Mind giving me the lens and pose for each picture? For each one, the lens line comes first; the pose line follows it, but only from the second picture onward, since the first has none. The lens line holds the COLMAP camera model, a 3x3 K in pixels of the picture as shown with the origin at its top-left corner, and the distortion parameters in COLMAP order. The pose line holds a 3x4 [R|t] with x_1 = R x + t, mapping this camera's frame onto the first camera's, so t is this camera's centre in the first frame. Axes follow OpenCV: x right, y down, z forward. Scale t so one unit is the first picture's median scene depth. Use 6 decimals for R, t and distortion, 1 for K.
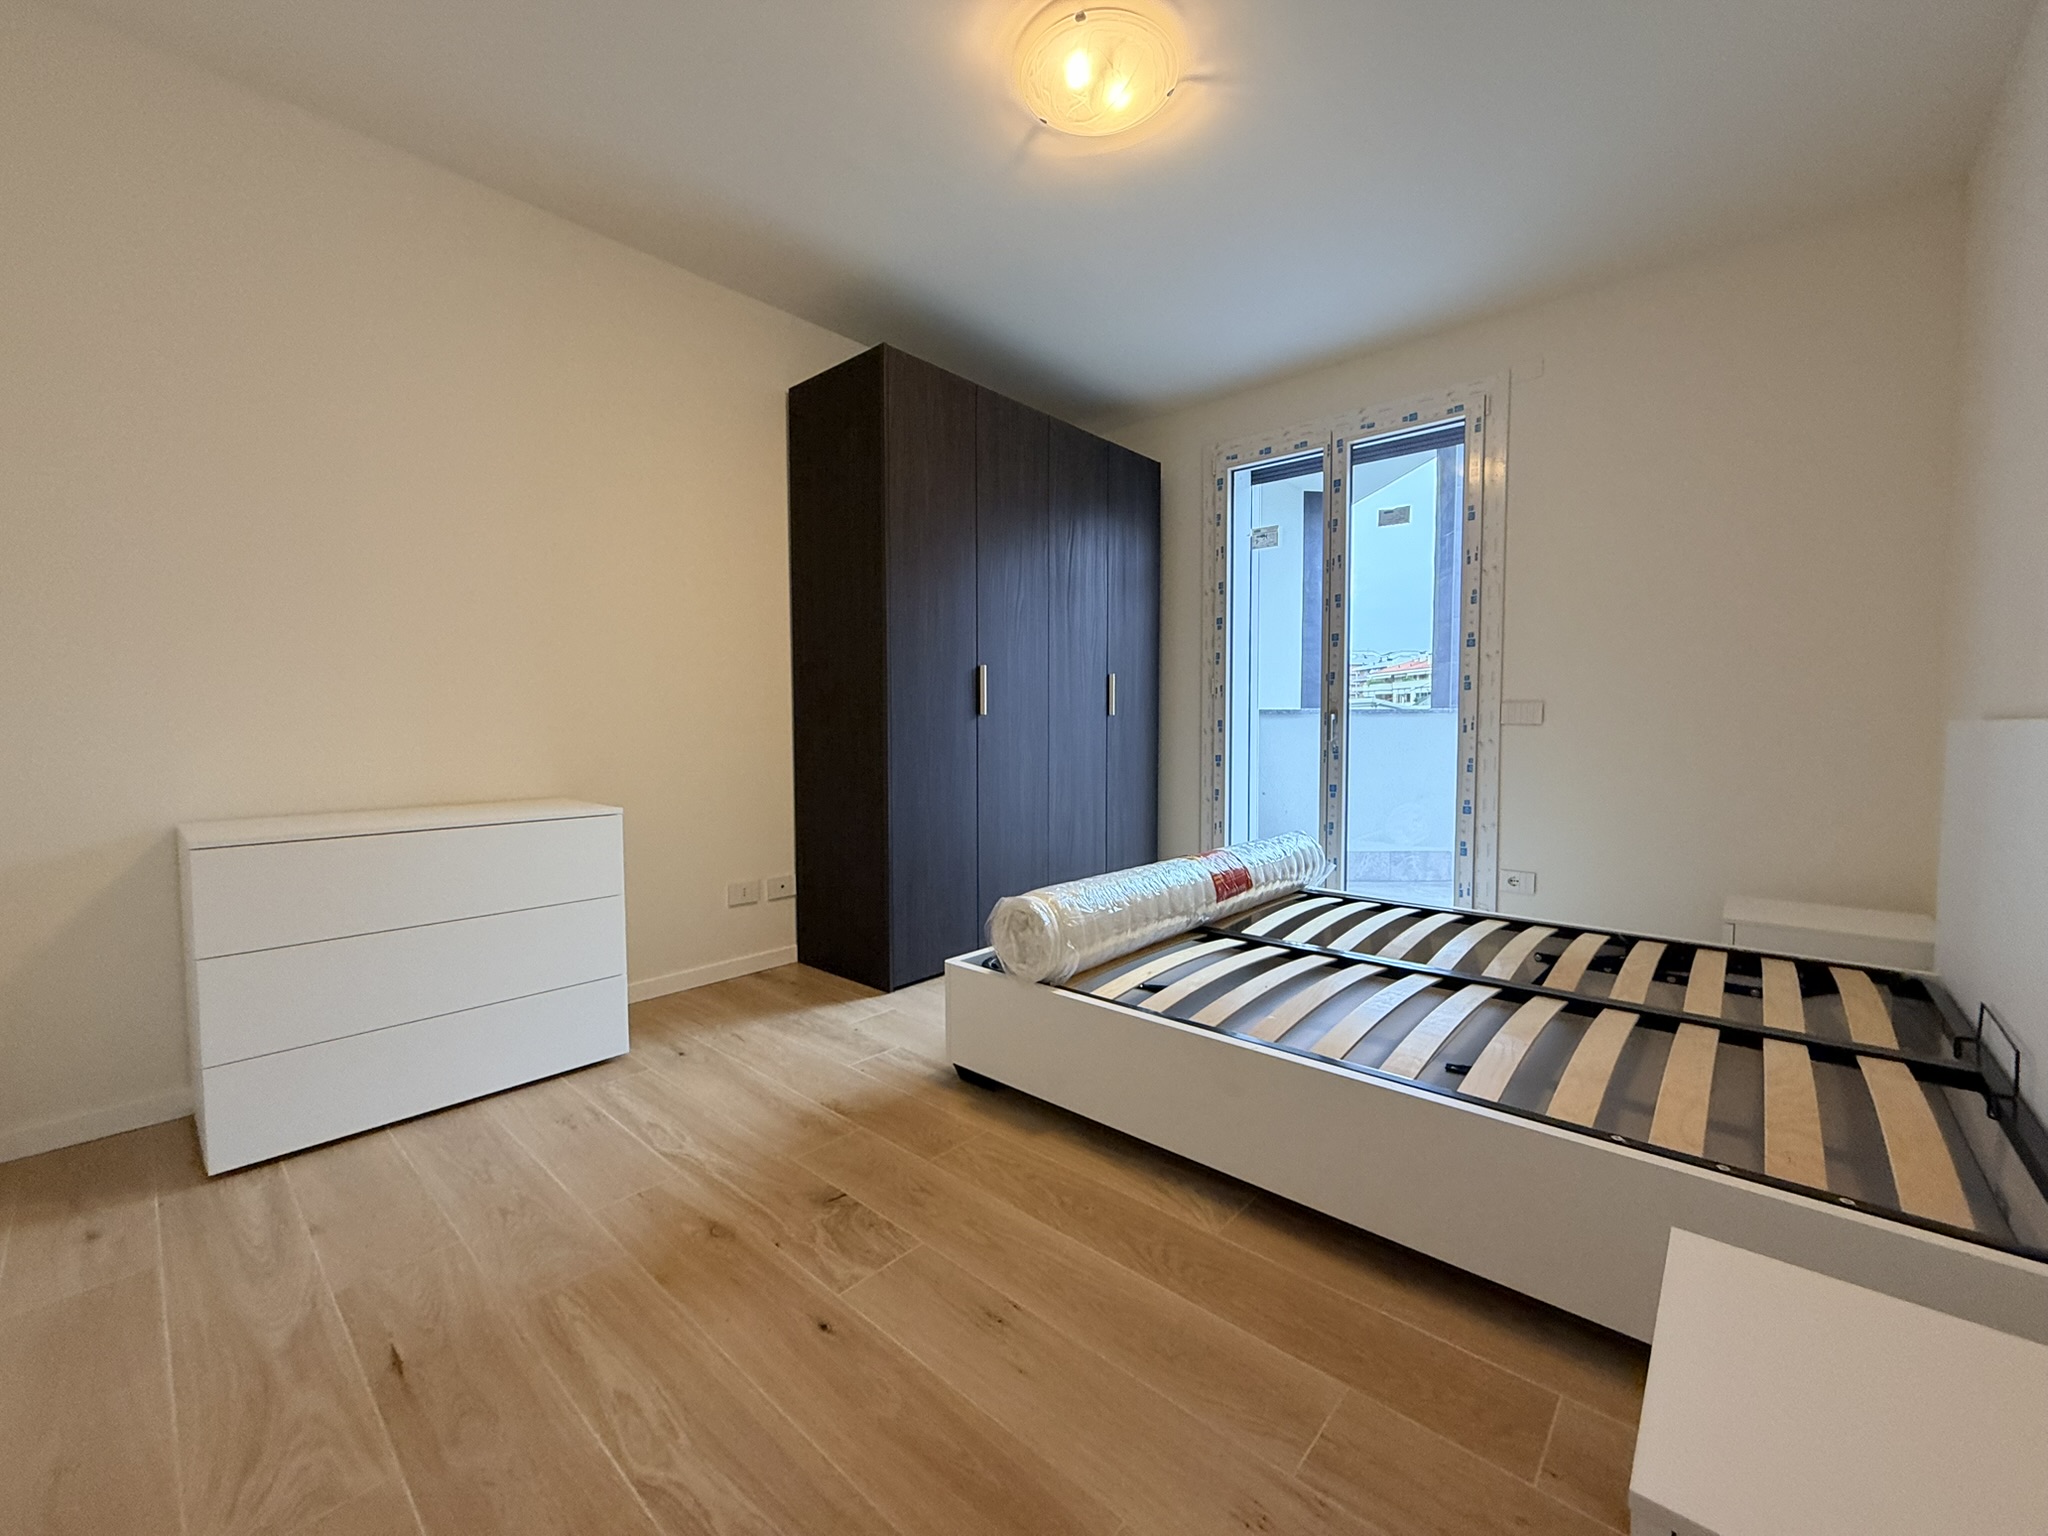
lens RADIAL K [[816.6, 0, 1020.6], [0, 816.6, 765.4], [0, 0, 1]] dist [-0.000126, 0.000127]
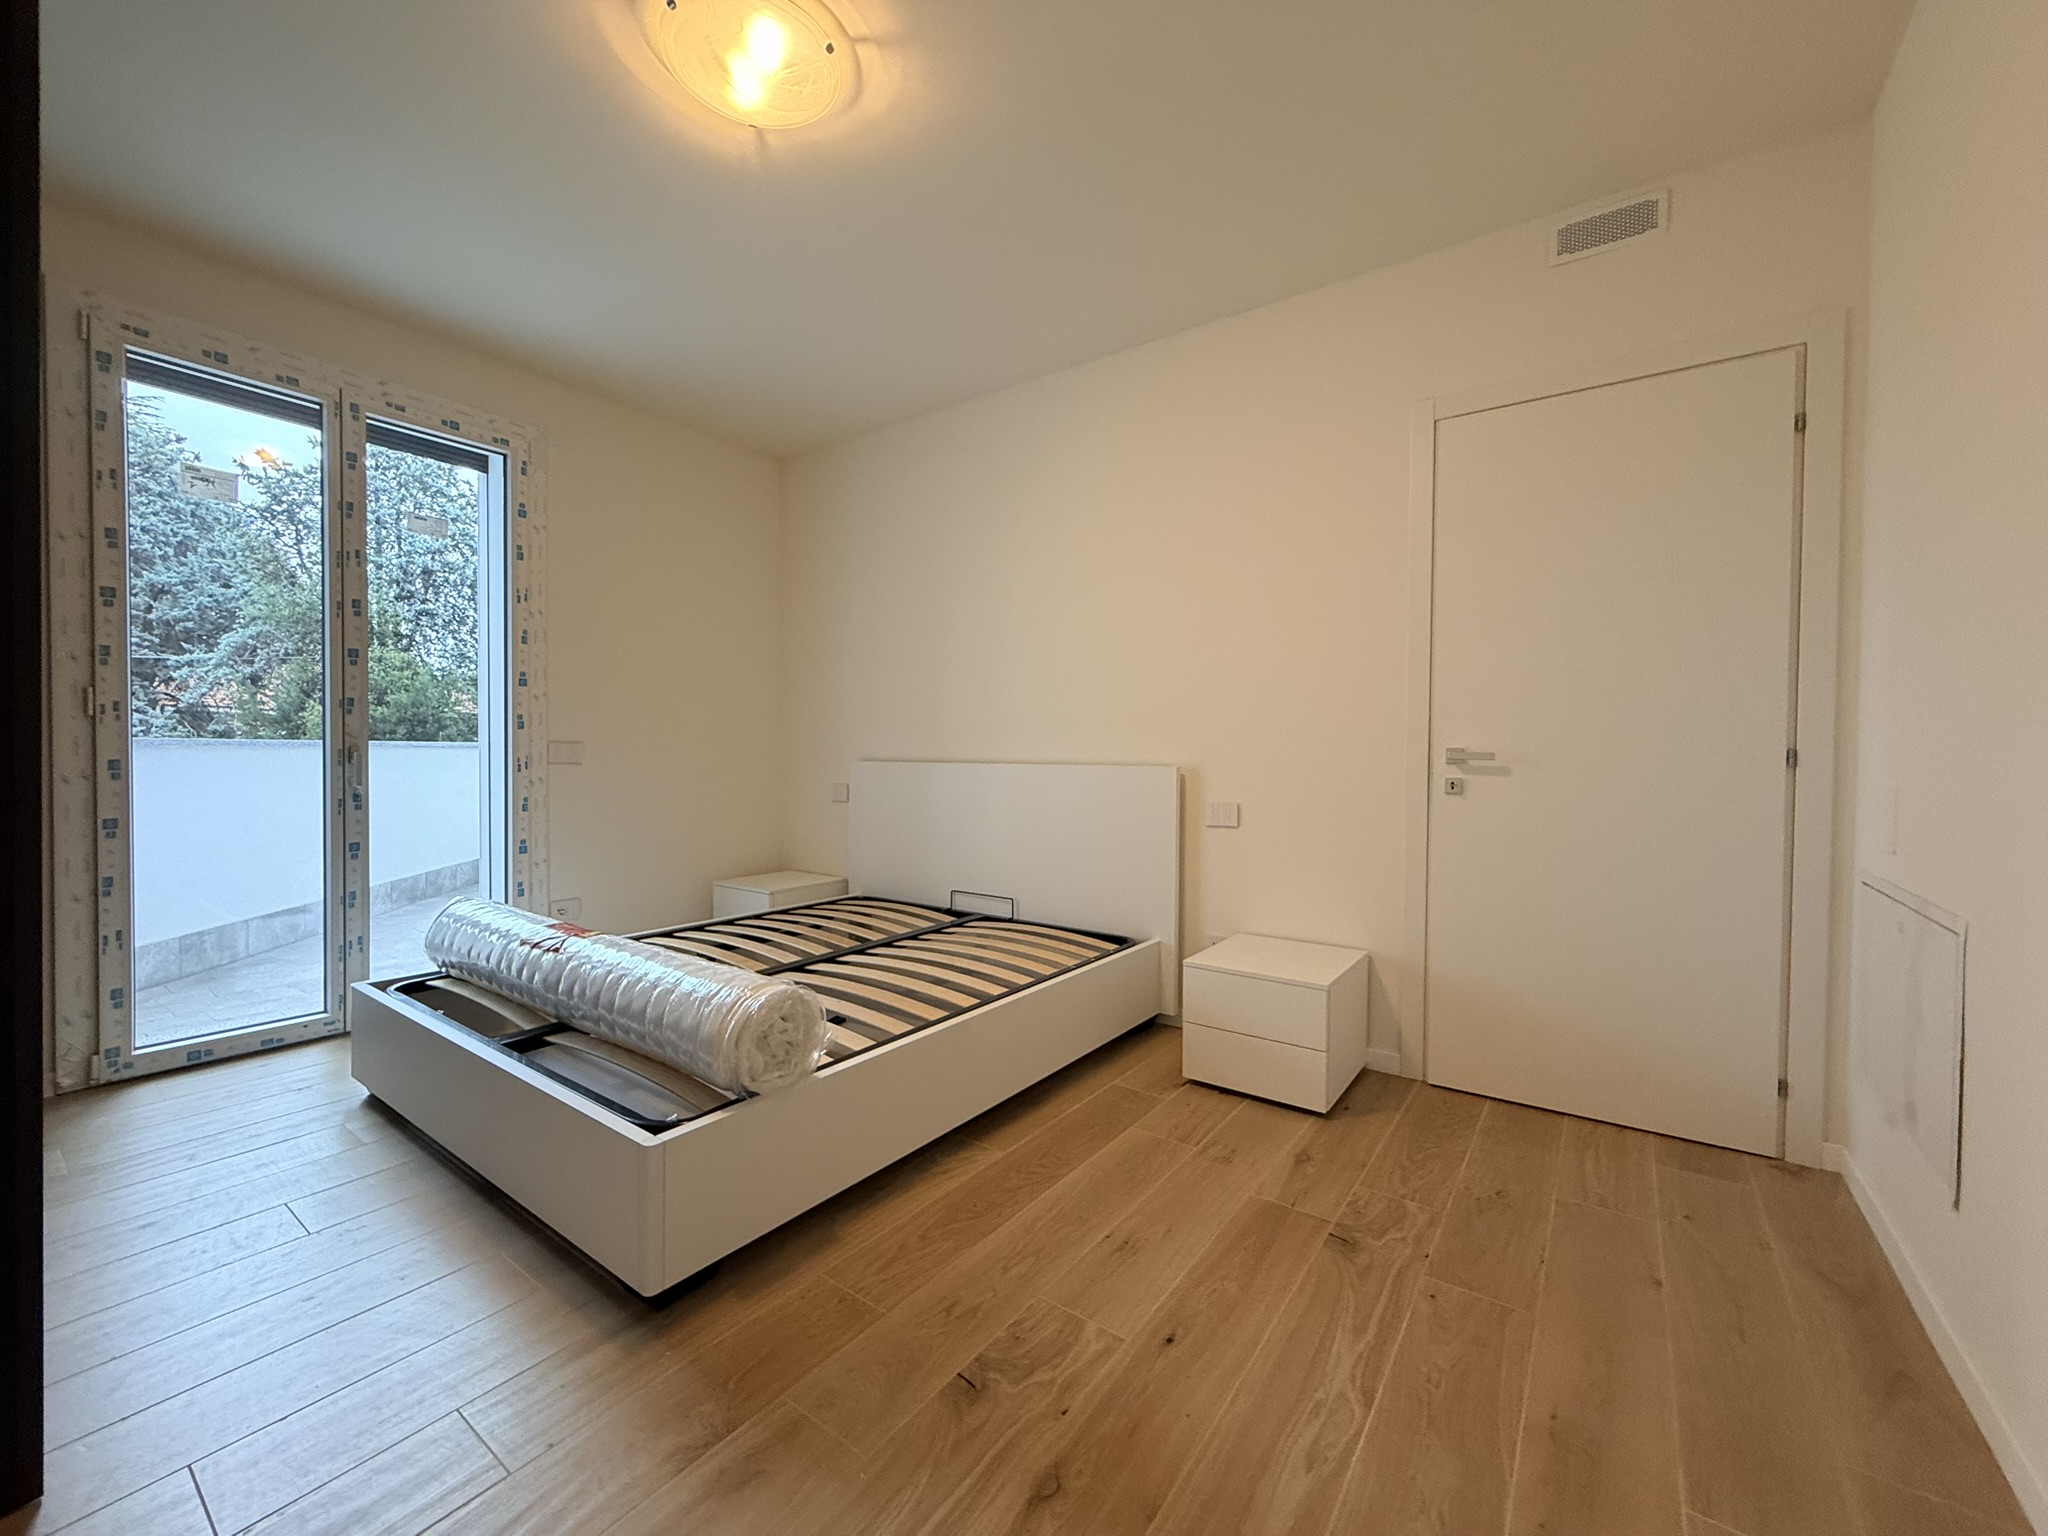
lens RADIAL K [[816.6, 0, 1020.6], [0, 816.6, 765.4], [0, 0, 1]] dist [-0.000126, 0.000127]
pose [[-0.104113, -0.016594, 0.994427, -0.955466], [0.042837, 0.998858, 0.021153, -0.081809], [-0.993643, 0.044800, -0.103284, 0.943927]]
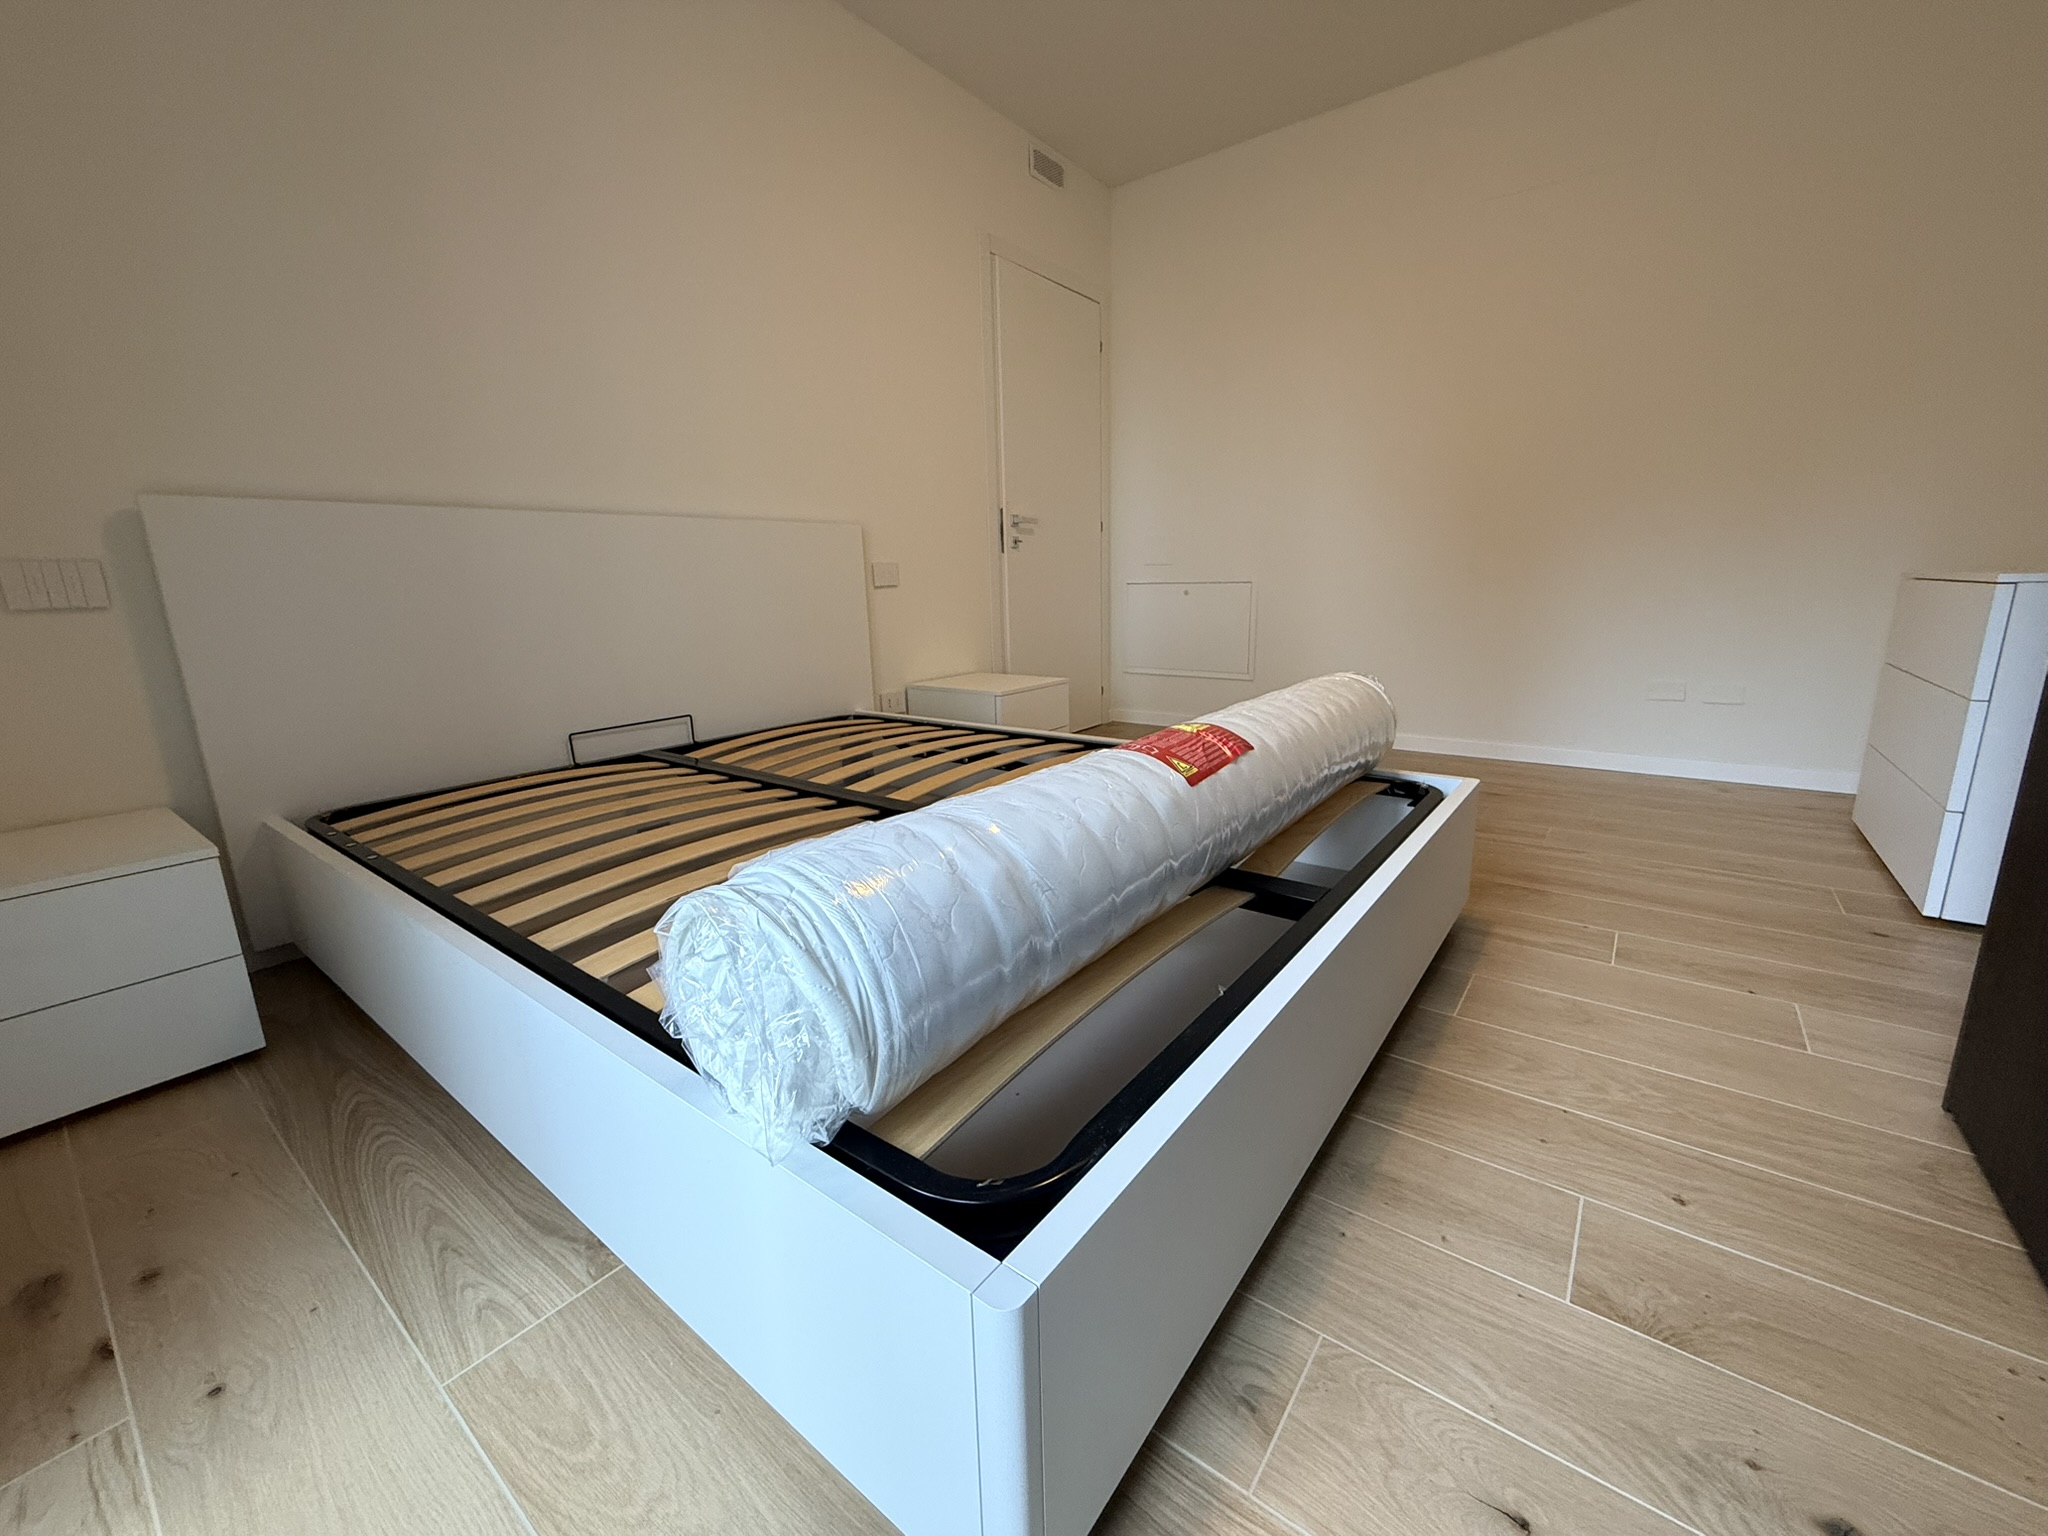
lens RADIAL K [[816.6, 0, 1020.6], [0, 816.6, 765.4], [0, 0, 1]] dist [-0.000126, 0.000127]
pose [[-0.996038, 0.048011, -0.074860, 0.504922], [0.026335, 0.963235, 0.267367, 0.005728], [0.084944, 0.264336, -0.960683, 2.133705]]
